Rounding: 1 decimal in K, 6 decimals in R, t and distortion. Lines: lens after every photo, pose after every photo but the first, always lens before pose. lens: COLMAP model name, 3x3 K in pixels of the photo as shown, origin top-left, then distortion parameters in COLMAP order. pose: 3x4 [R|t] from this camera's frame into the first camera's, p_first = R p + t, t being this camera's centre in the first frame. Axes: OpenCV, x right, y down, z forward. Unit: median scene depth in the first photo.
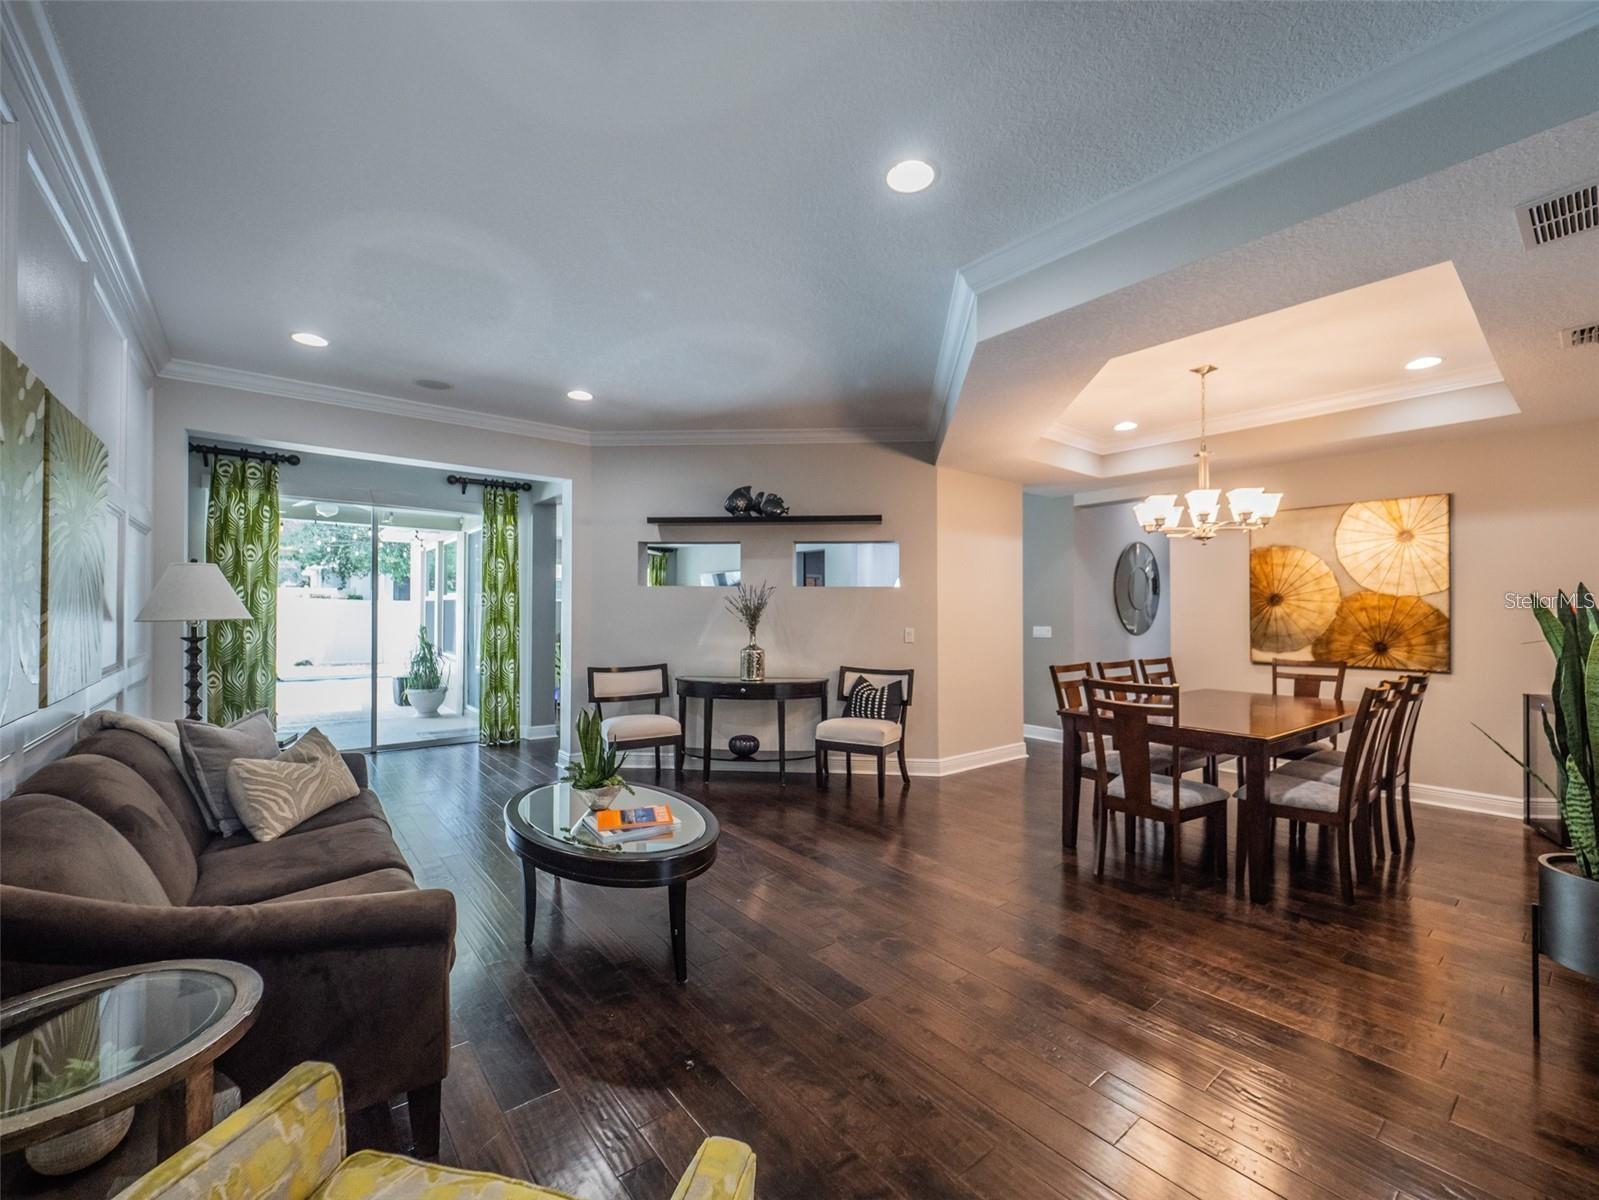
lens RADIAL K [[665.0, 0, 828.7], [0, 665.0, 605.5], [0, 0, 1]] dist [0.002088, -0.011765]
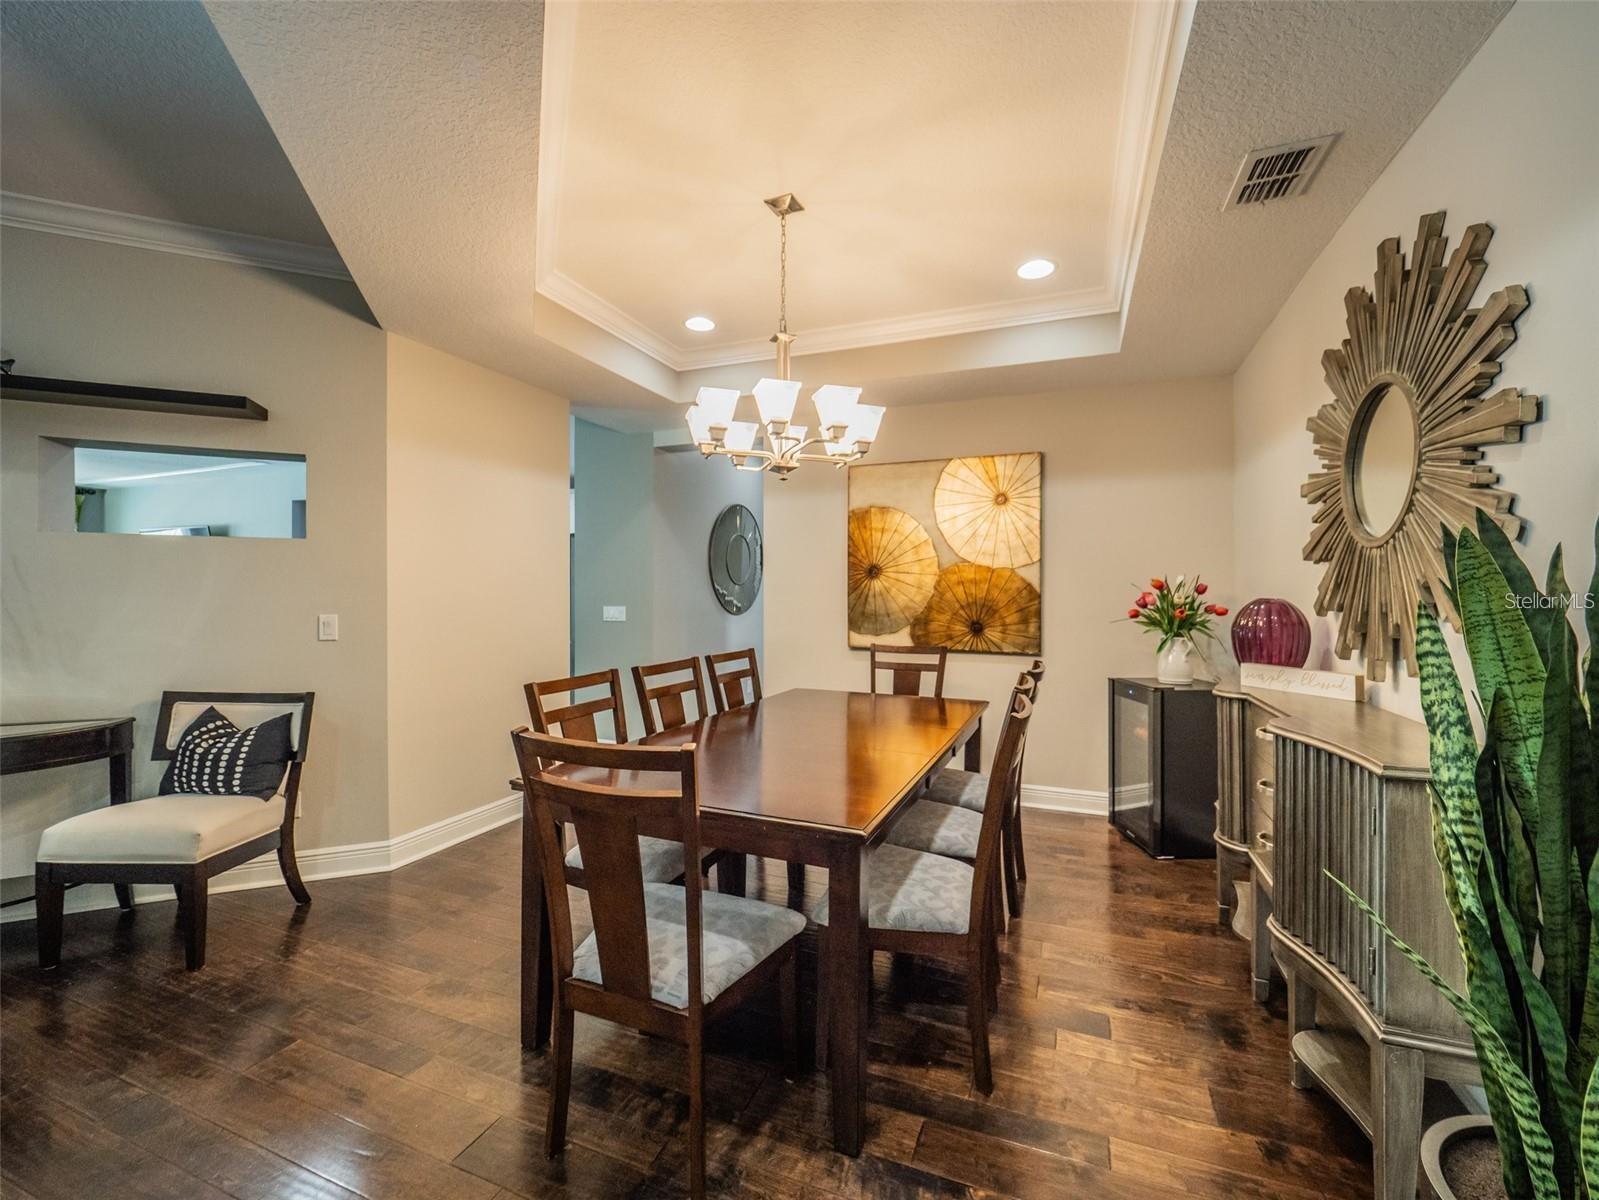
lens RADIAL K [[665.0, 0, 828.7], [0, 665.0, 605.5], [0, 0, 1]] dist [0.002088, -0.011765]
pose [[0.864251, -0.012630, 0.502903, 0.223246], [-0.004697, 0.999439, 0.033170, 0.006657], [-0.503039, -0.031030, 0.863706, 0.336745]]
